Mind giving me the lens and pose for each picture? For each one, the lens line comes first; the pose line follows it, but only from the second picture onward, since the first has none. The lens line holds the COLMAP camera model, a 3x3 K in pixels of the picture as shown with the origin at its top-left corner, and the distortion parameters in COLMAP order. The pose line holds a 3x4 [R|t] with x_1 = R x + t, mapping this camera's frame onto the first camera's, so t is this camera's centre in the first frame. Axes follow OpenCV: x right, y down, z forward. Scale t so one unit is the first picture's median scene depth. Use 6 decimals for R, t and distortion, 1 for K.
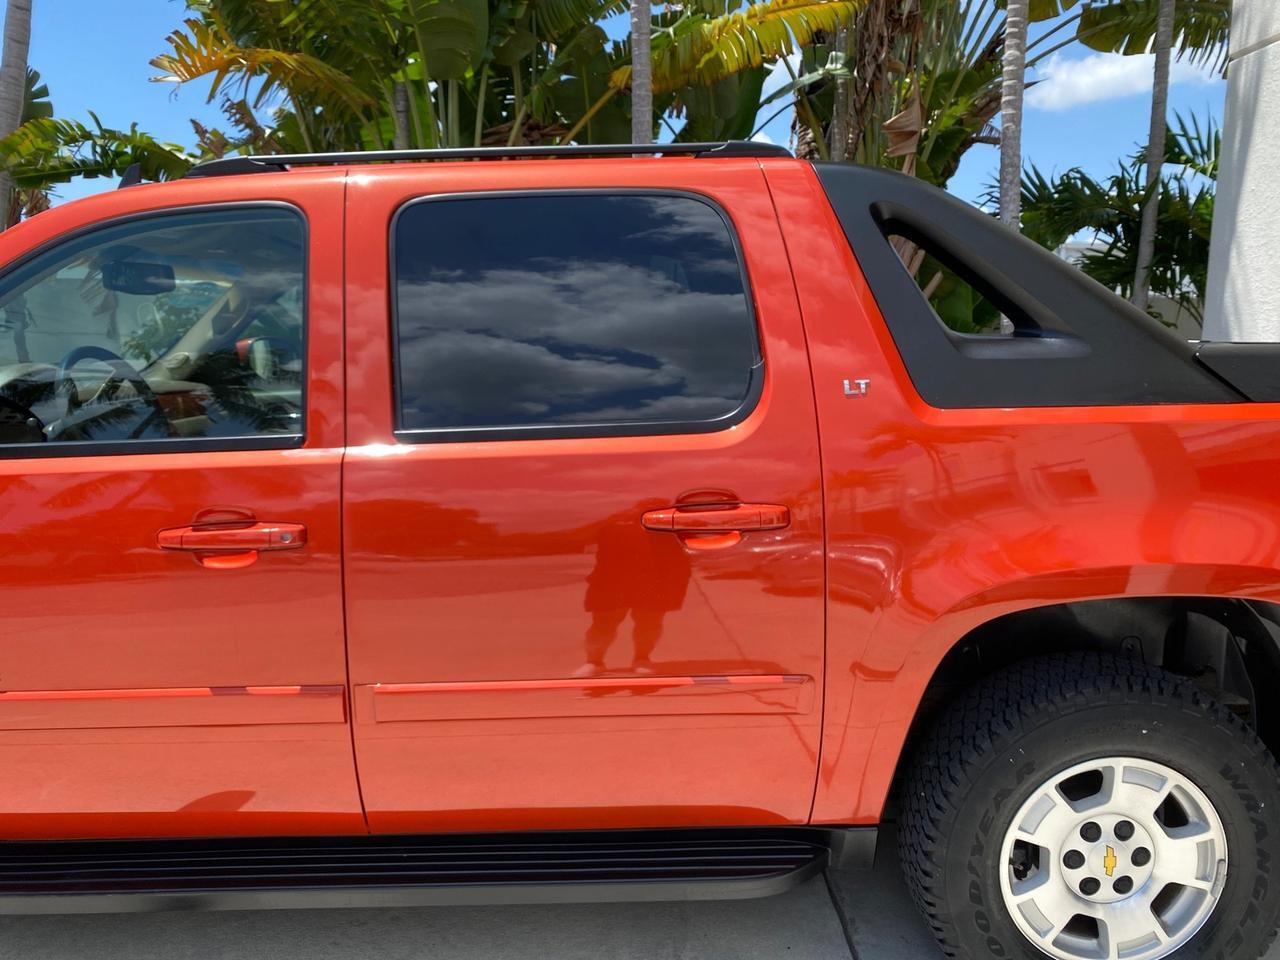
lens RADIAL K [[993.0, 0, 638.7], [0, 993.0, 476.8], [0, 0, 1]] dist [0.018700, -0.019756]
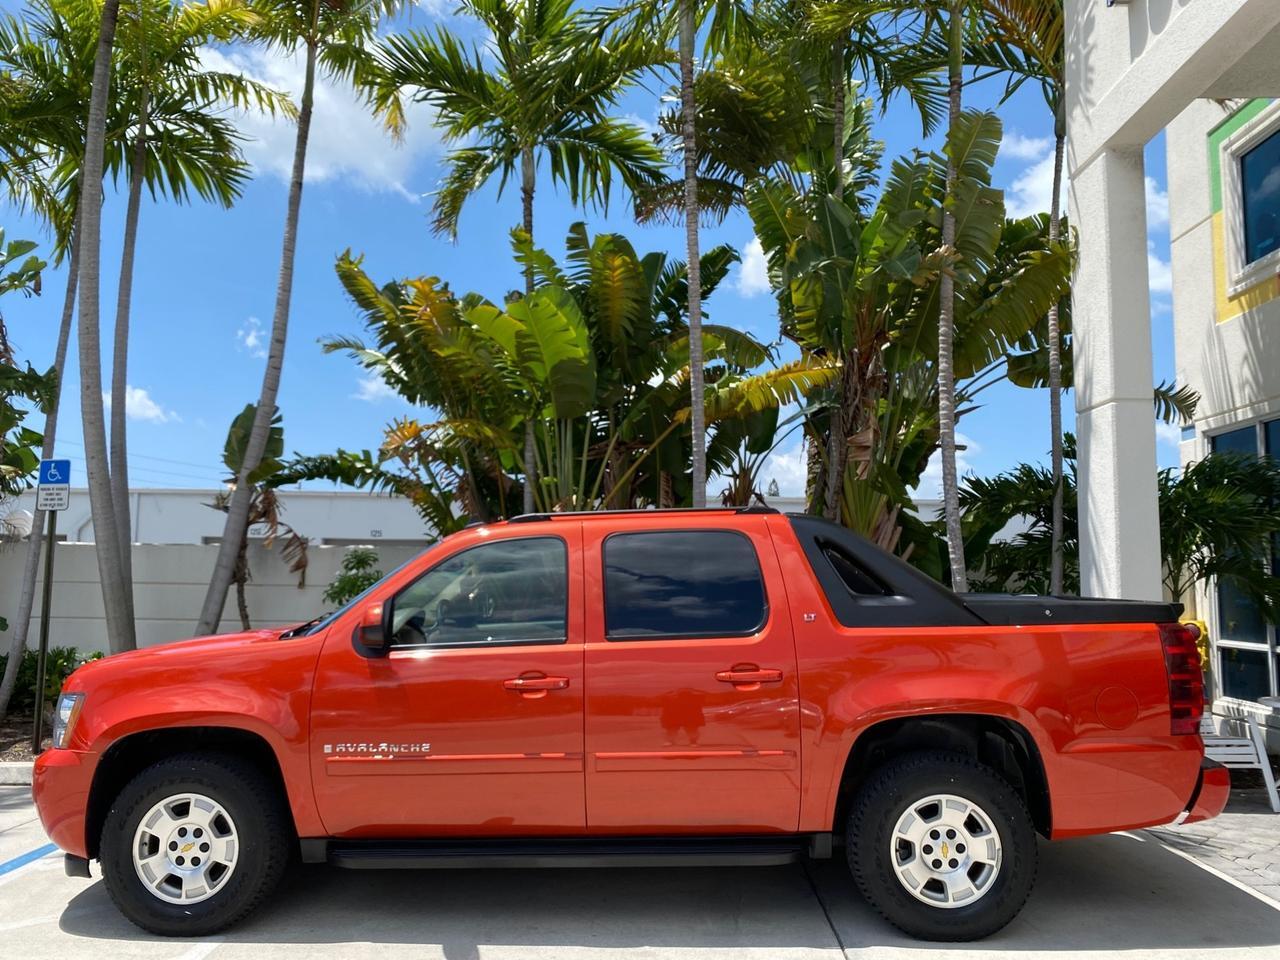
lens RADIAL K [[993.0, 0, 636.6], [0, 993.0, 478.7], [0, 0, 1]] dist [0.018700, -0.019756]
pose [[0.999178, -0.003875, -0.040344, -0.078437], [-0.005980, 0.970427, -0.241319, 0.140357], [0.040086, 0.241362, 0.969607, -1.199906]]
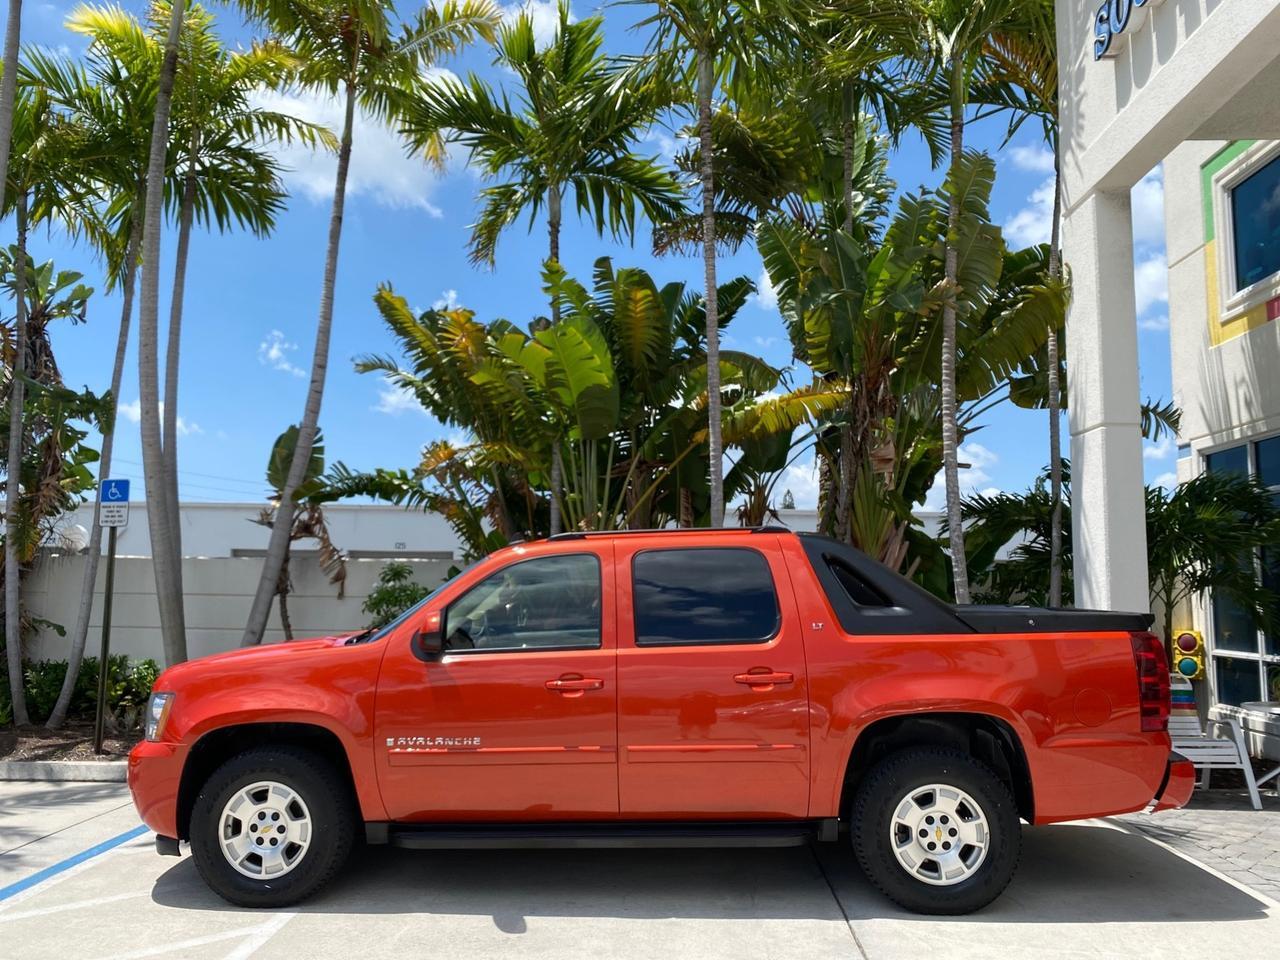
lens RADIAL K [[993.0, 0, 638.6], [0, 993.0, 478.9], [0, 0, 1]] dist [0.018700, -0.019756]
pose [[0.998565, -0.005155, -0.053298, -0.095513], [-0.008423, 0.967841, -0.251420, 0.174382], [0.052880, 0.251509, 0.966409, -1.467139]]
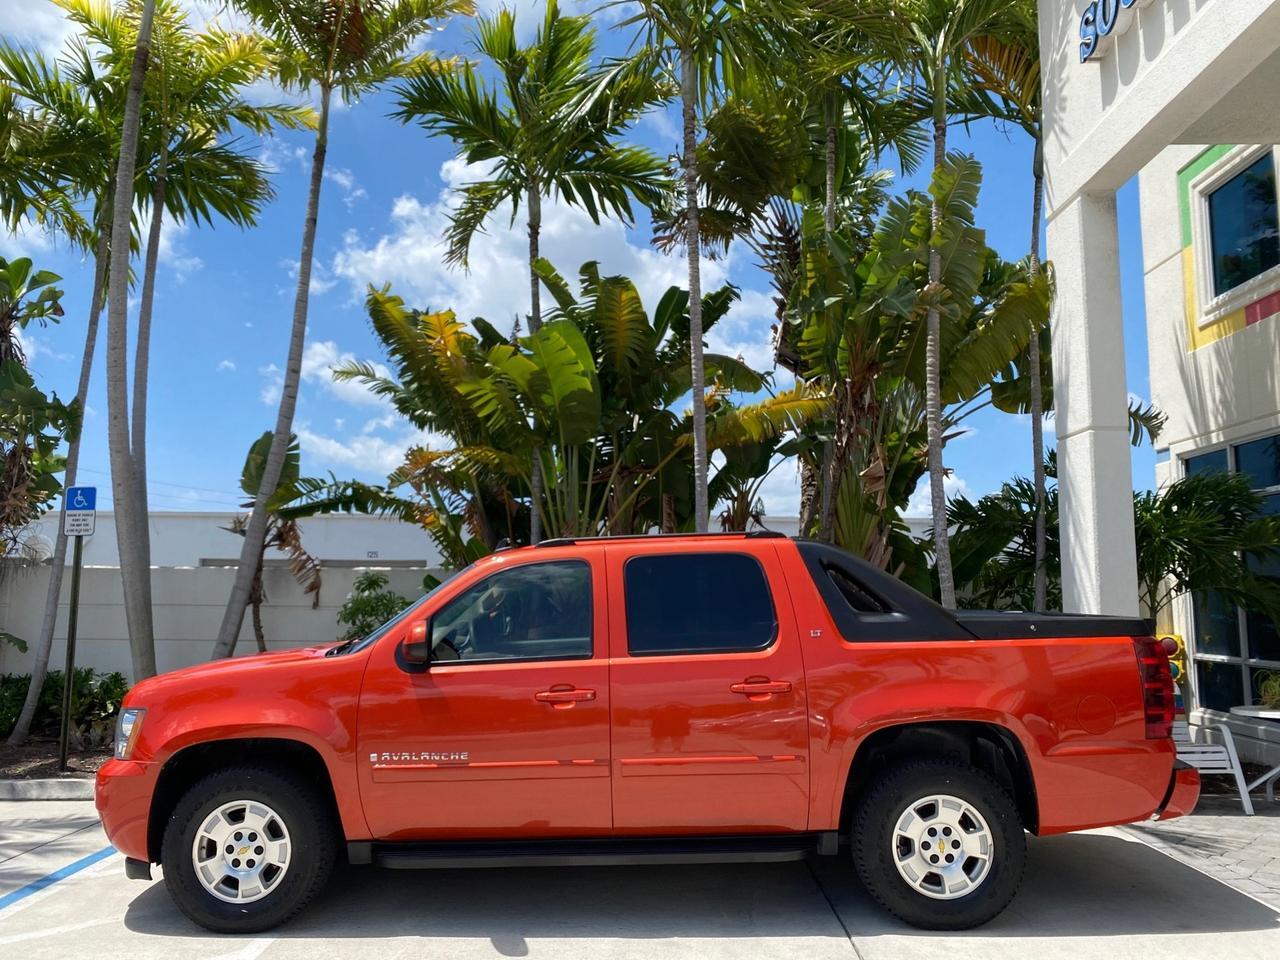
lens RADIAL K [[993.0, 0, 637.3], [0, 993.0, 473.8], [0, 0, 1]] dist [0.018700, -0.019756]
pose [[0.999621, -0.008930, -0.026037, -0.147844], [0.001737, 0.964496, -0.264090, 0.166586], [0.027471, 0.263945, 0.964146, -1.399594]]
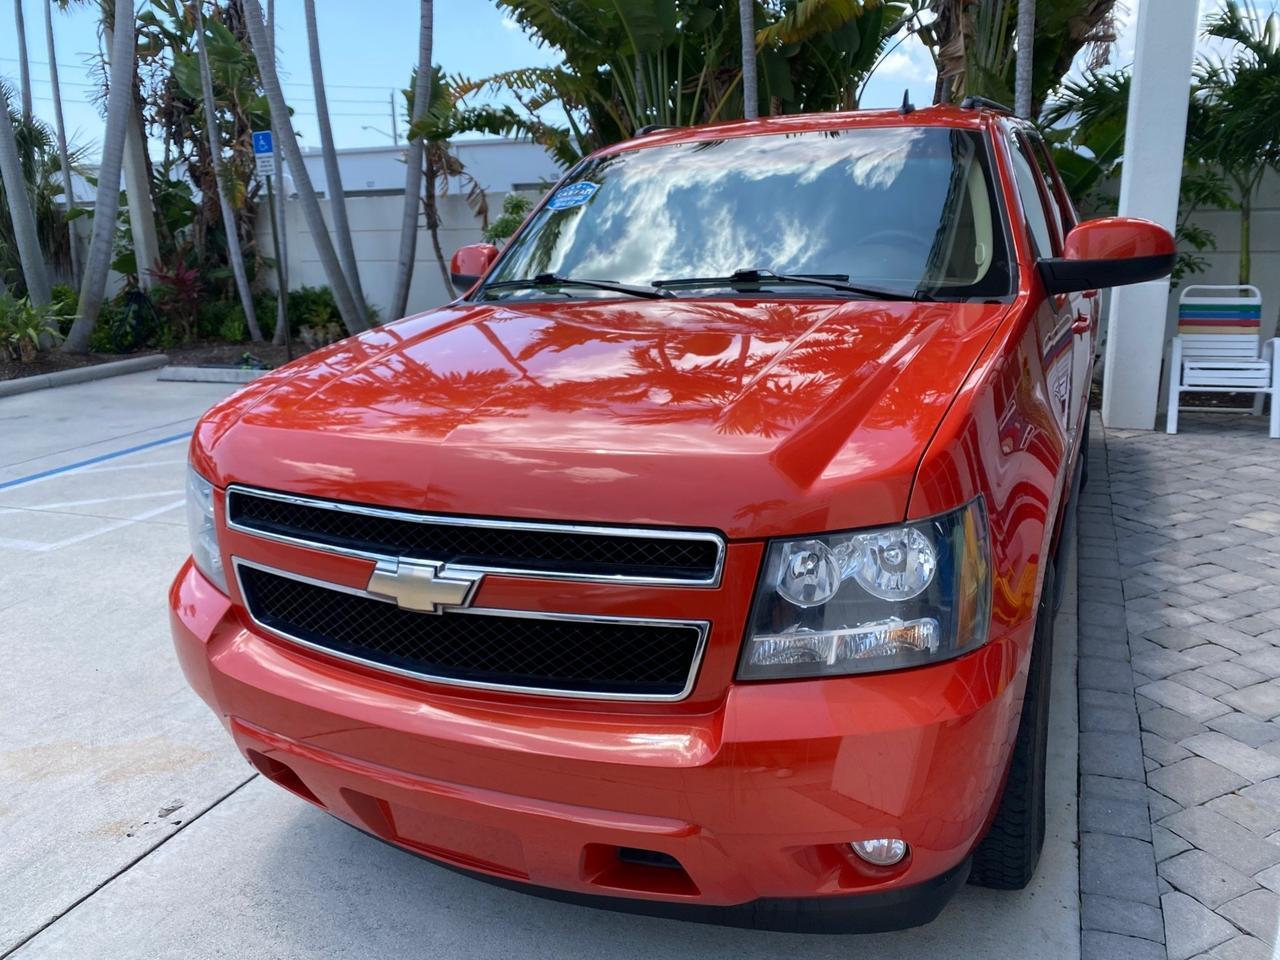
lens RADIAL K [[993.0, 0, 631.6], [0, 993.0, 478.9], [0, 0, 1]] dist [0.018700, -0.019756]
pose [[0.909633, 0.068537, -0.409721, 1.283616], [-0.018400, 0.991976, 0.125084, 0.167994], [0.415006, -0.106241, 0.903594, -1.313929]]
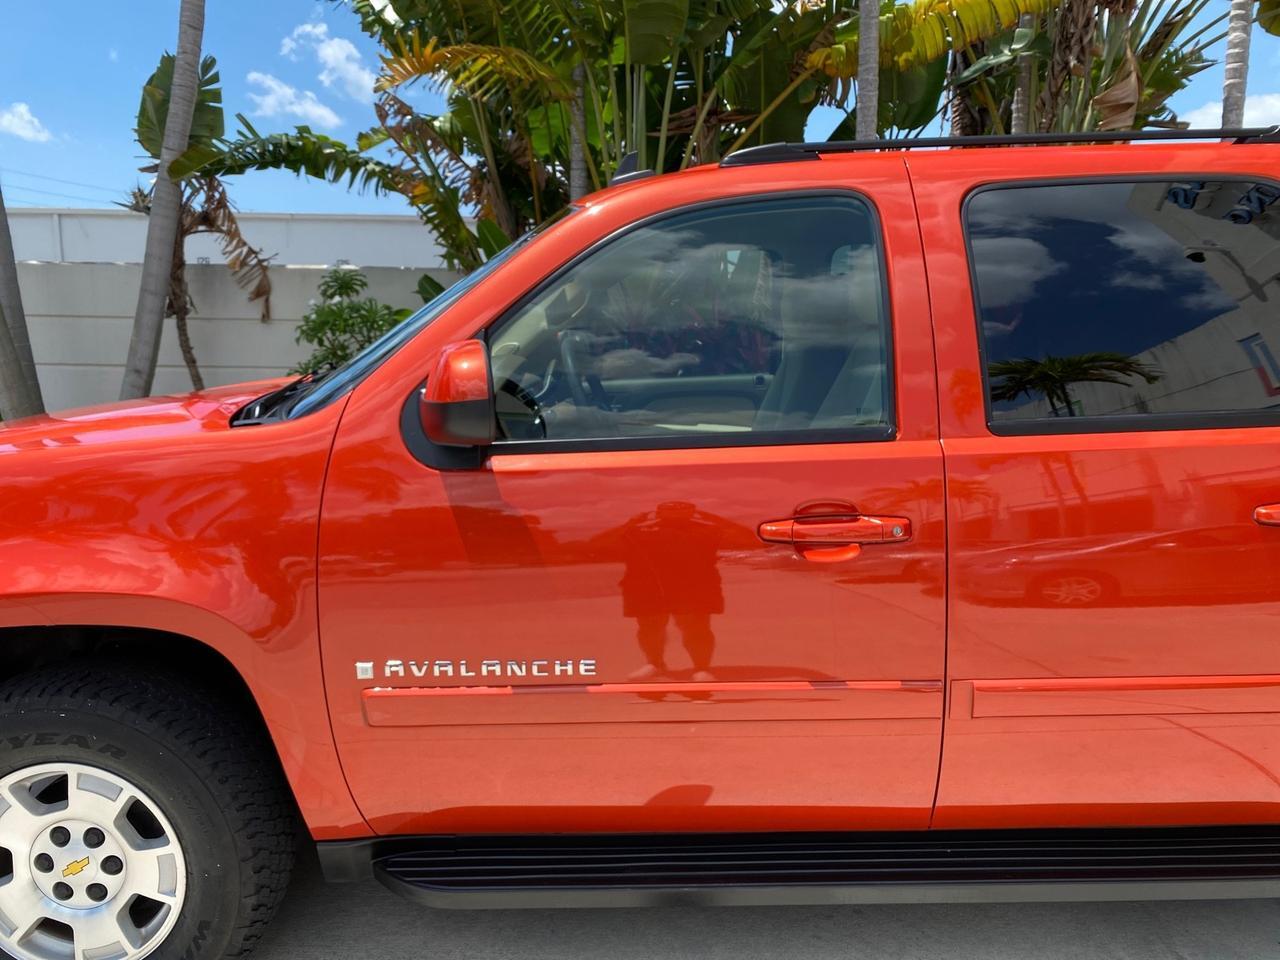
lens RADIAL K [[993.0, 0, 628.2], [0, 993.0, 477.4], [0, 0, 1]] dist [0.018700, -0.019756]
pose [[0.999894, 0.004358, -0.013924, -0.551953], [-0.004165, 0.999895, 0.013844, -0.003598], [0.013983, -0.013785, 0.999807, 0.007856]]
